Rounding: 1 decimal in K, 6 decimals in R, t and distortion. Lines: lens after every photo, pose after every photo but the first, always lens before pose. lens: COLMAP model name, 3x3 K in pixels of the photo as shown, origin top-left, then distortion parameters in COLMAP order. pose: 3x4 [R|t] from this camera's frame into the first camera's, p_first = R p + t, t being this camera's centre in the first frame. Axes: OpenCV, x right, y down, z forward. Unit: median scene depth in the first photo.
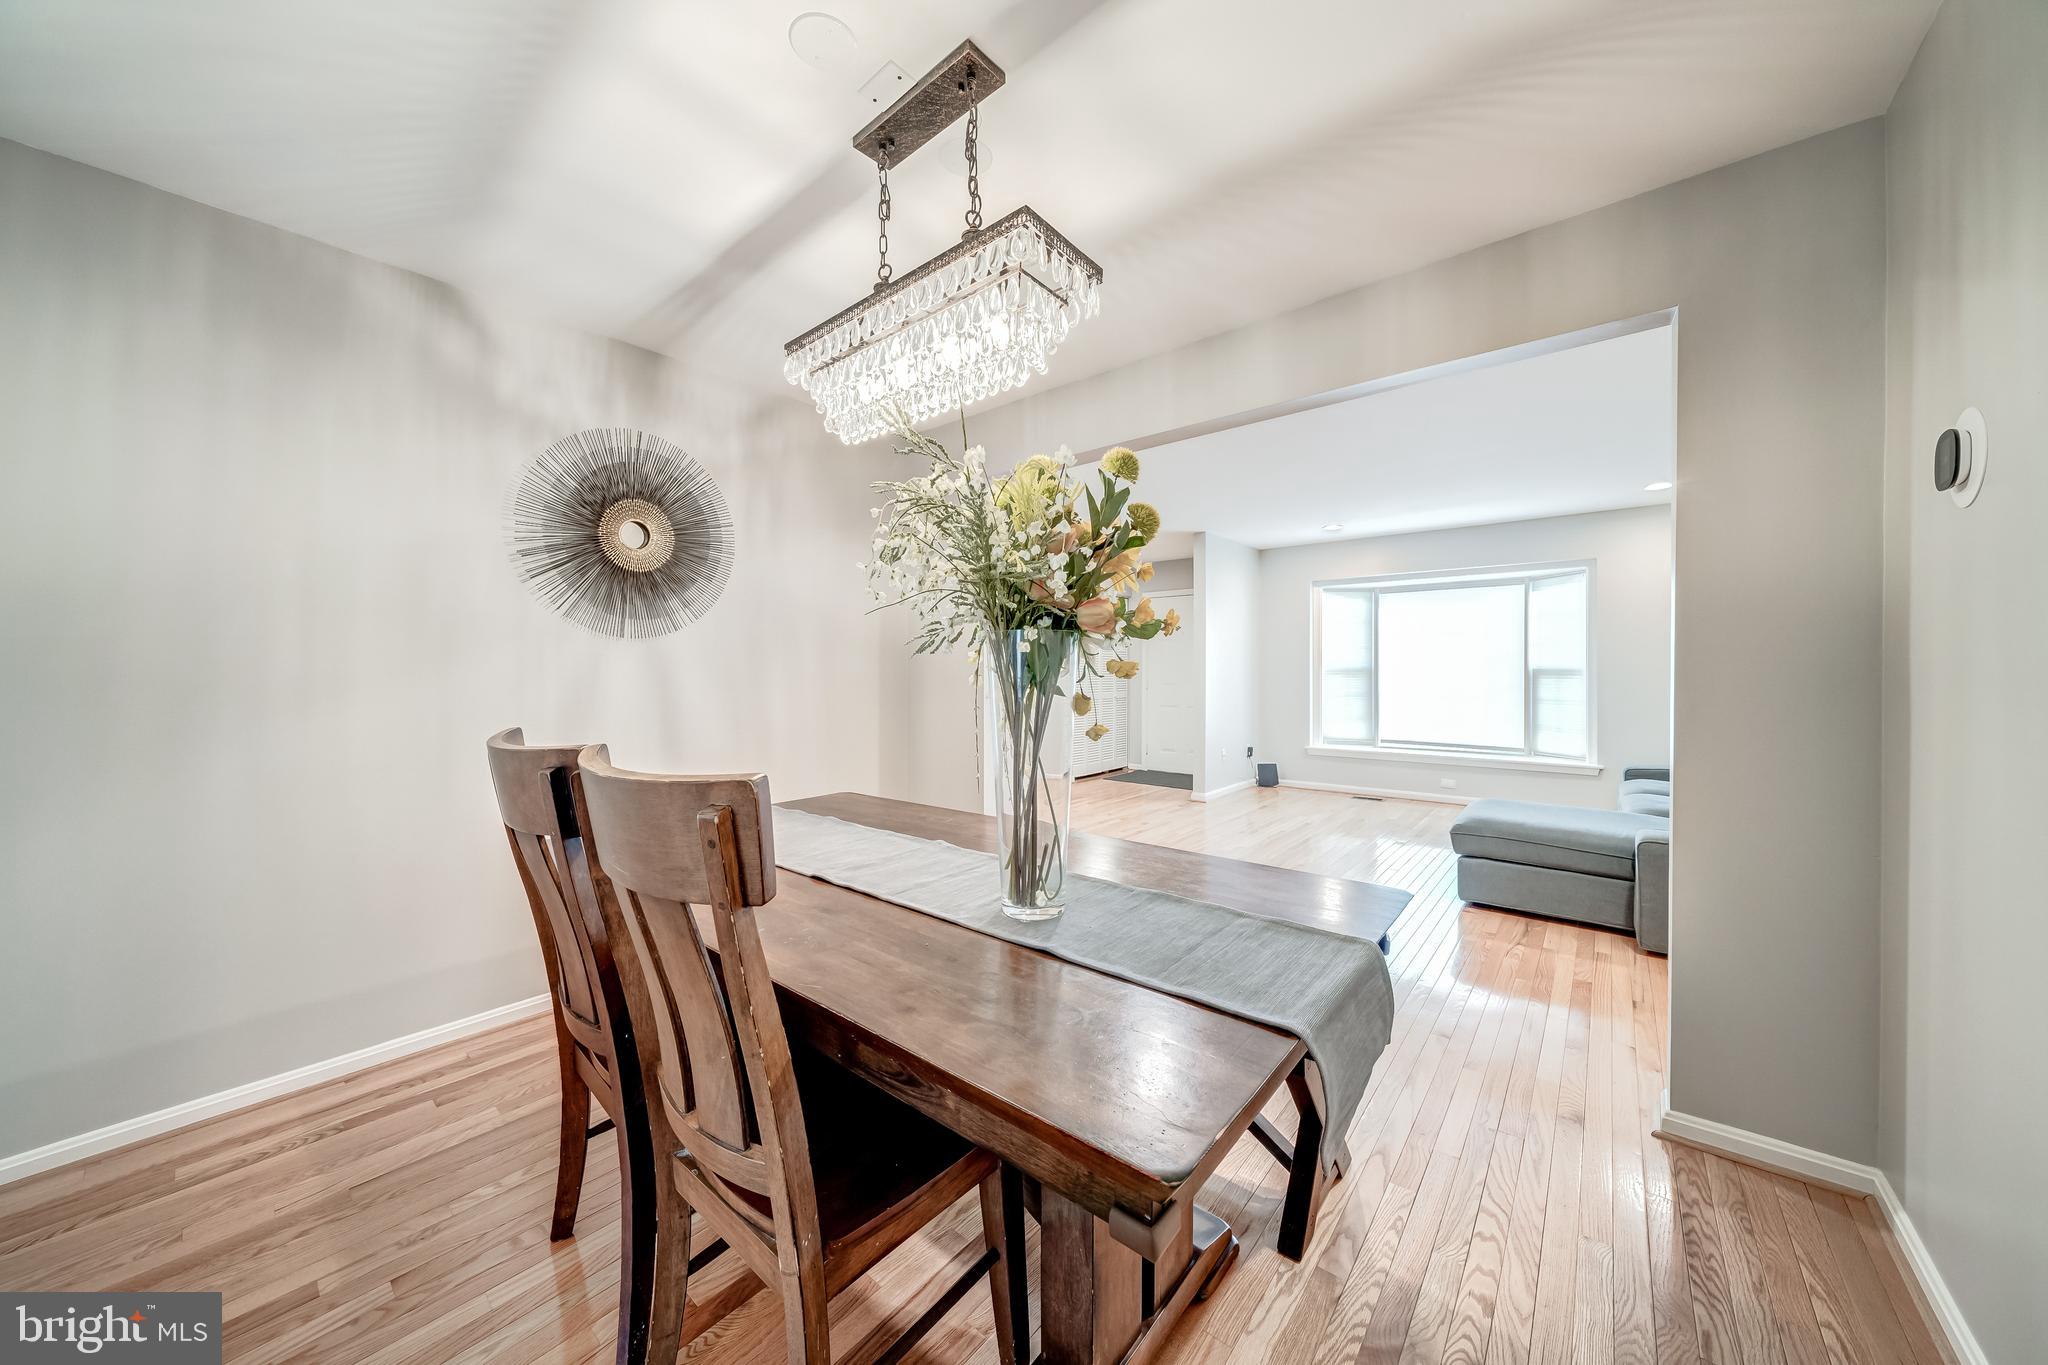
lens RADIAL K [[697.1, 0, 1023.2], [0, 697.1, 678.2], [0, 0, 1]] dist [-0.005374, -0.000067]
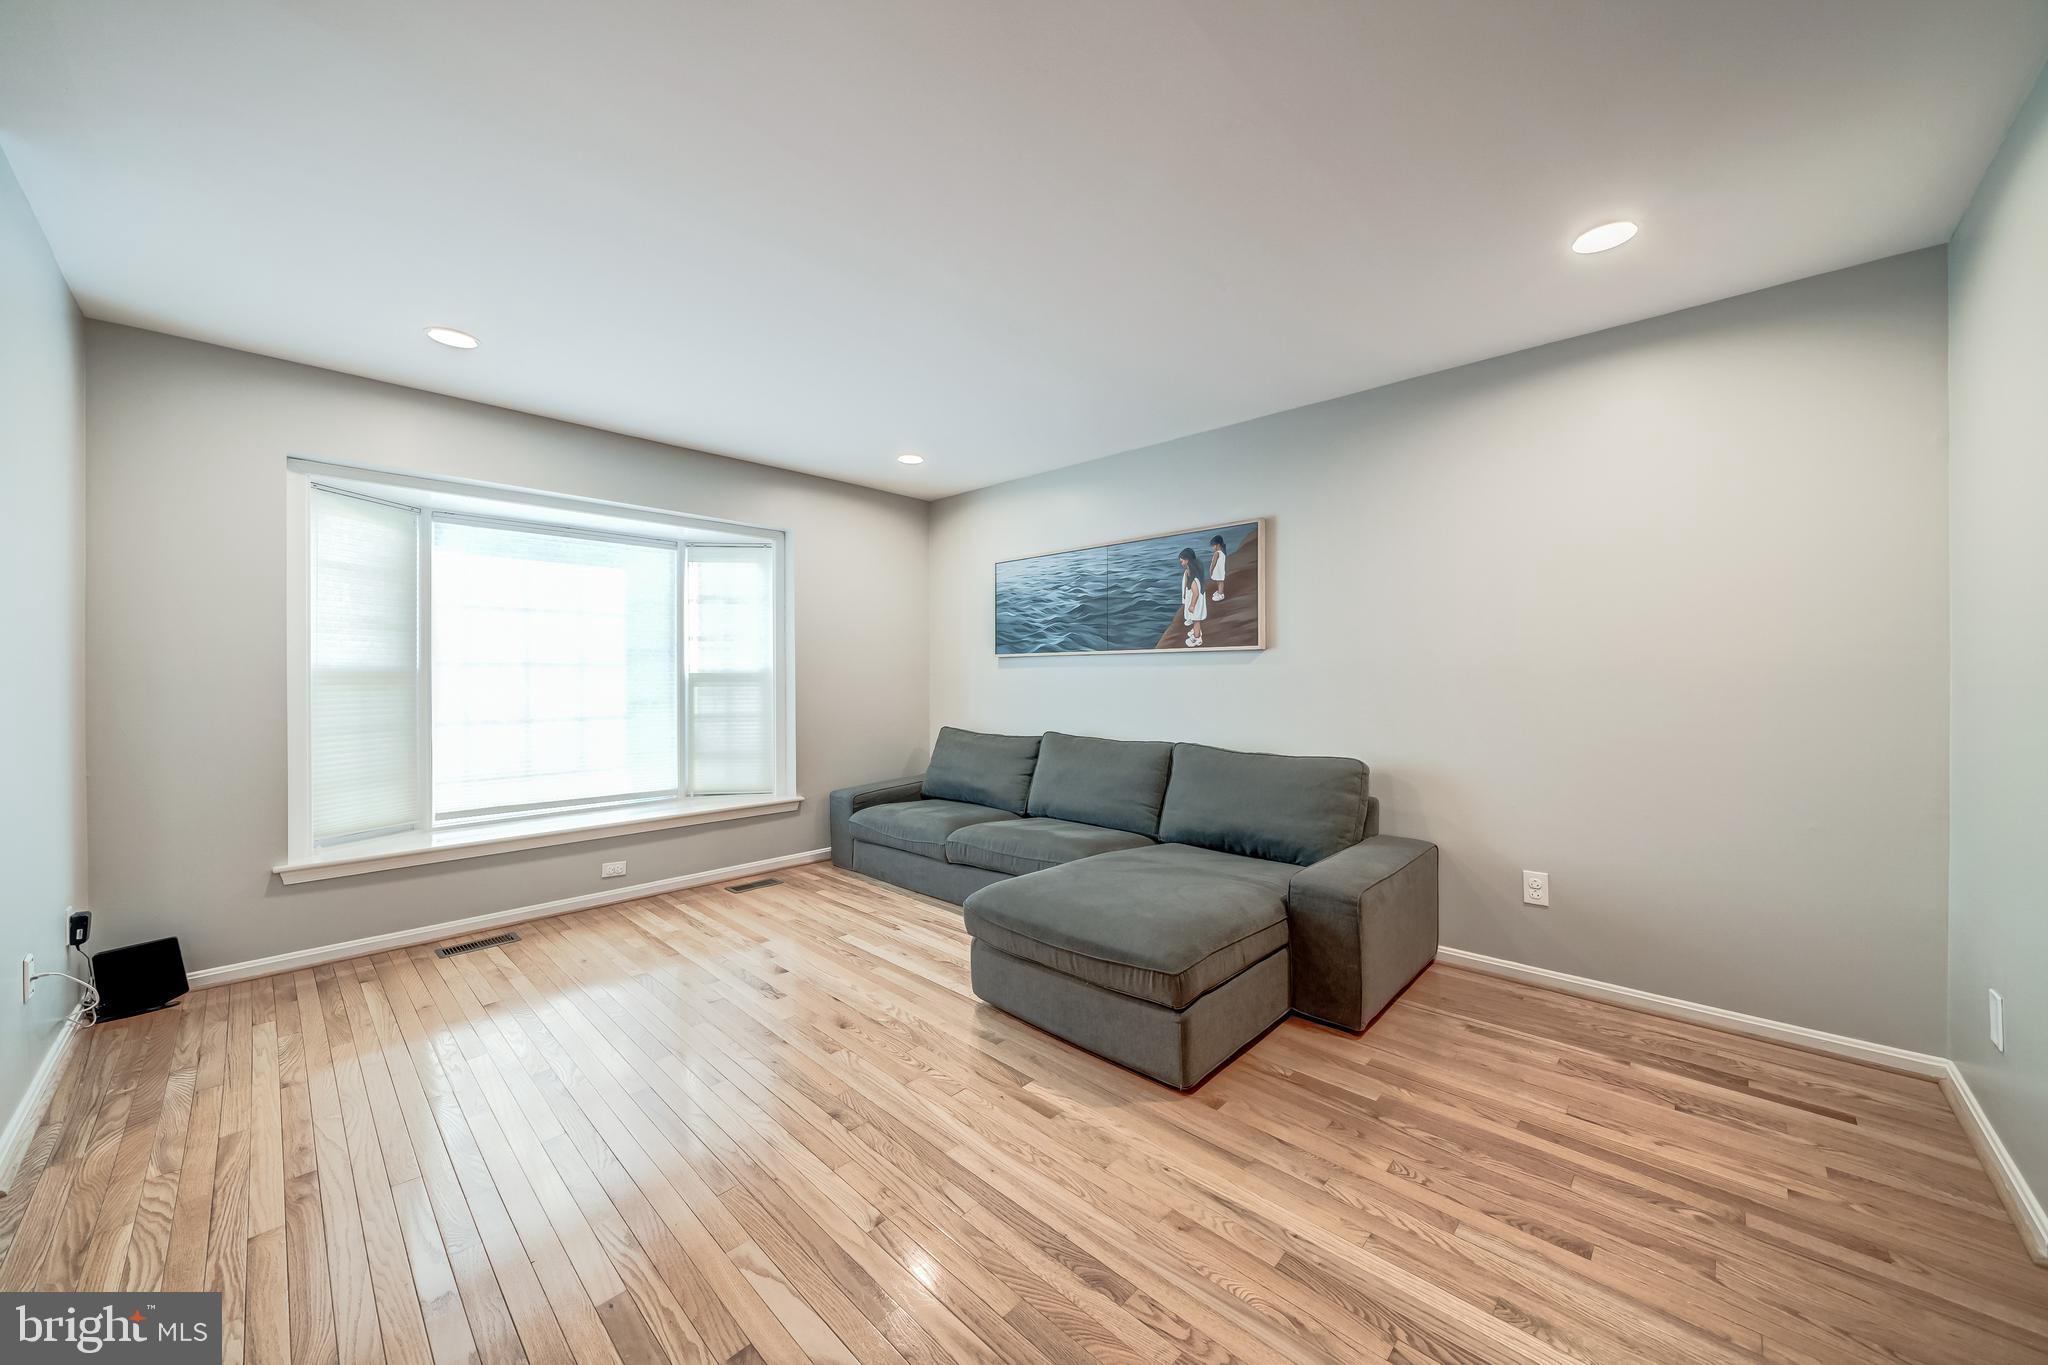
lens RADIAL K [[728.0, 0, 1024.0], [0, 728.0, 682.5], [0, 0, 1]] dist [-0.002122, -0.000075]
pose [[0.065629, -0.006054, 0.997826, 0.026521], [0.011133, 0.999924, 0.005334, -0.004196], [-0.997782, 0.010759, 0.065691, 0.618492]]
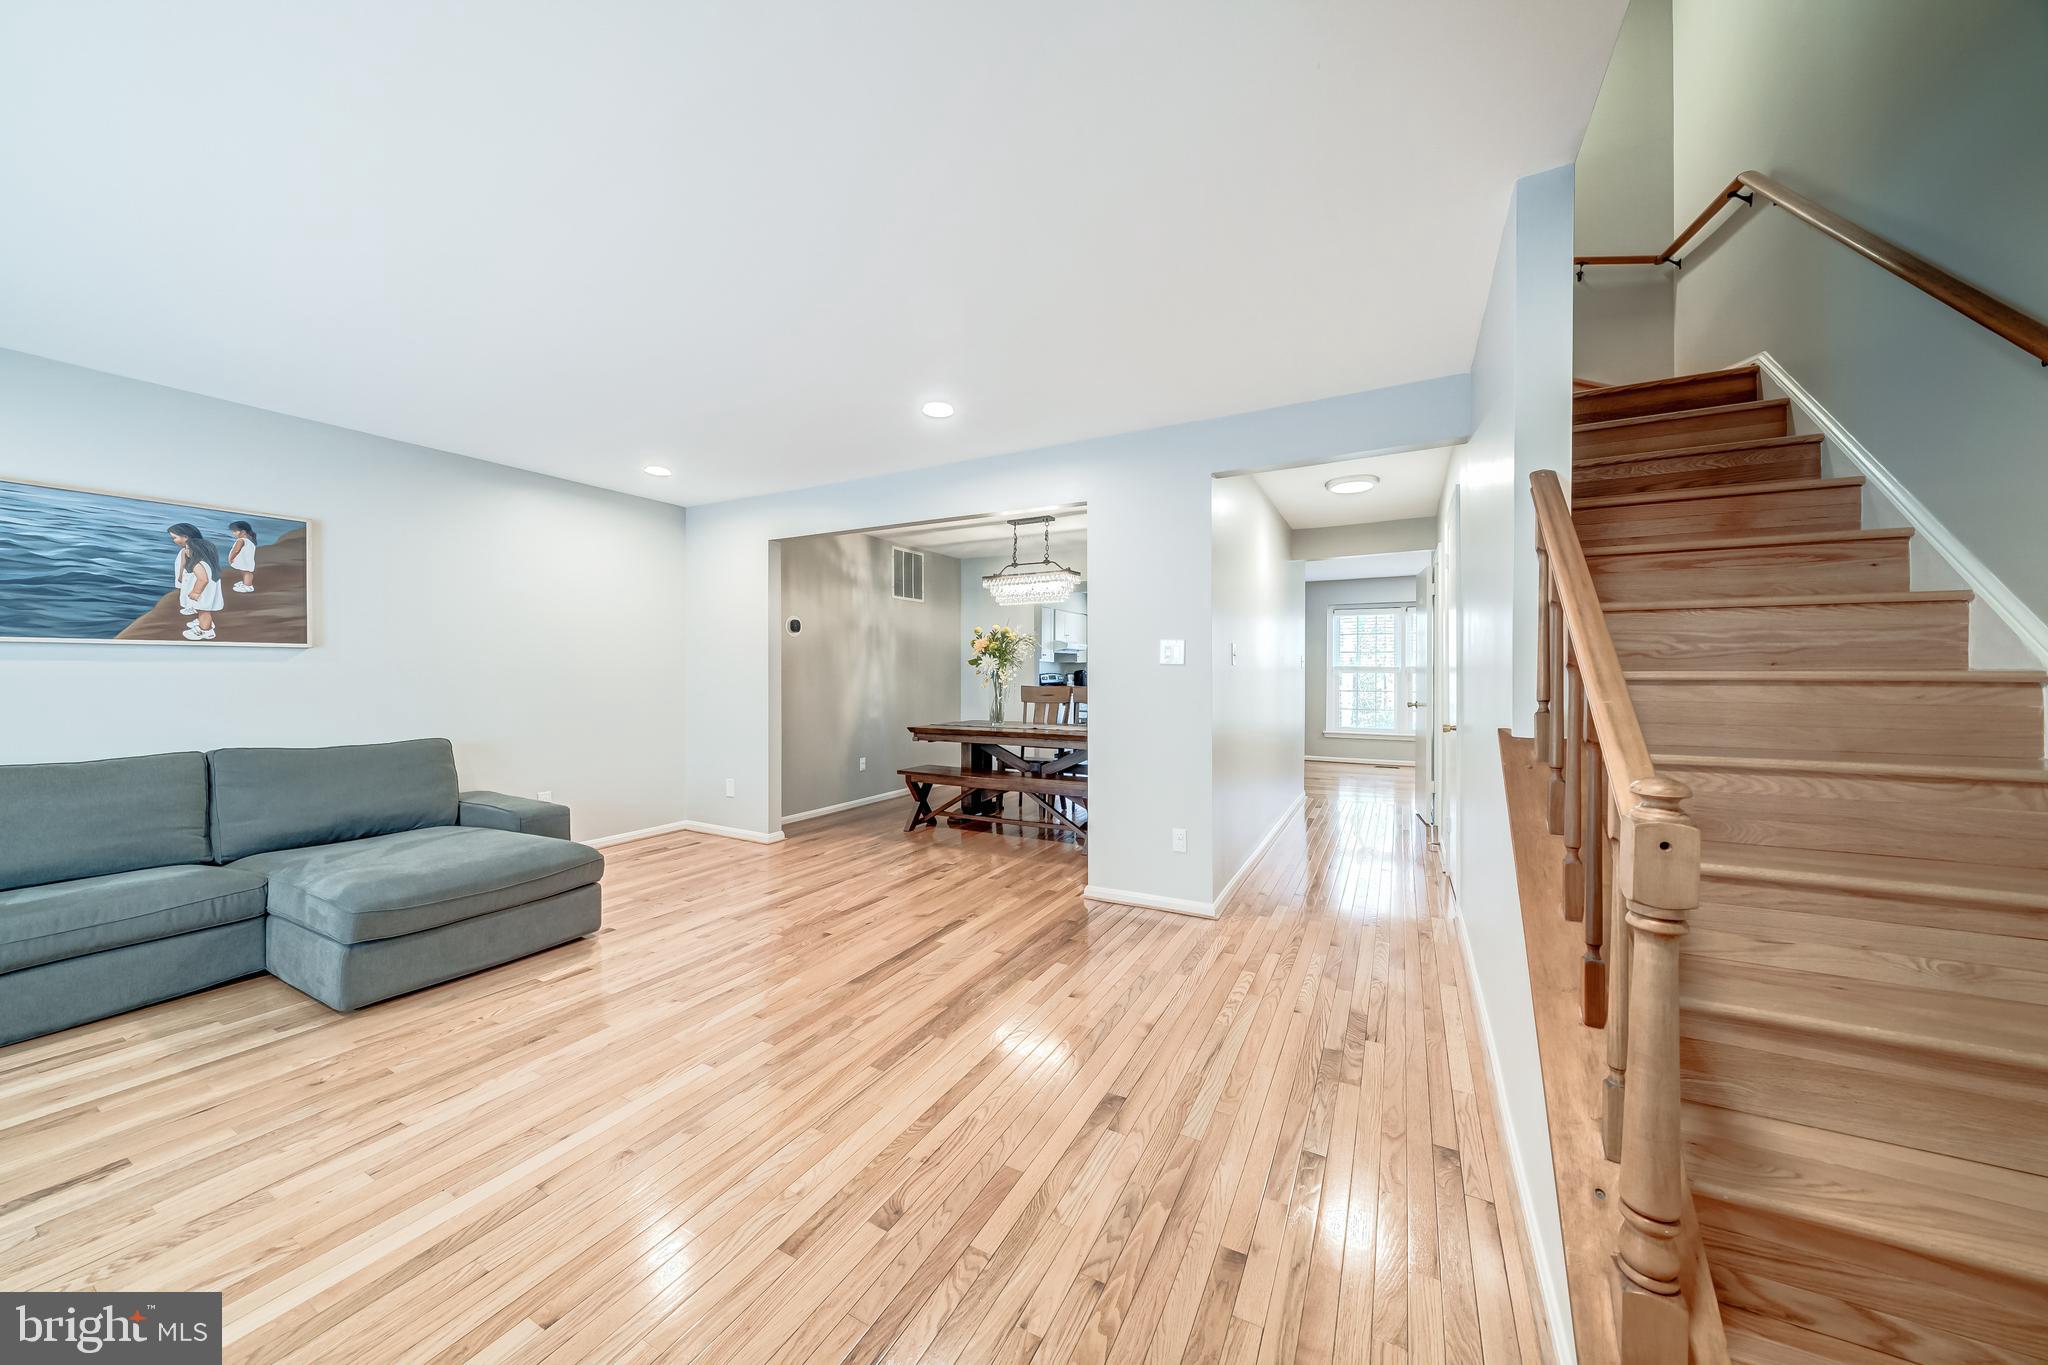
lens RADIAL K [[697.1, 0, 1023.2], [0, 697.1, 678.2], [0, 0, 1]] dist [-0.005374, -0.000067]
pose [[-0.979874, 0.004800, -0.199560, 0.155932], [0.001129, 0.999828, 0.018506, -0.010000], [0.199614, 0.017908, -0.979711, 1.121337]]
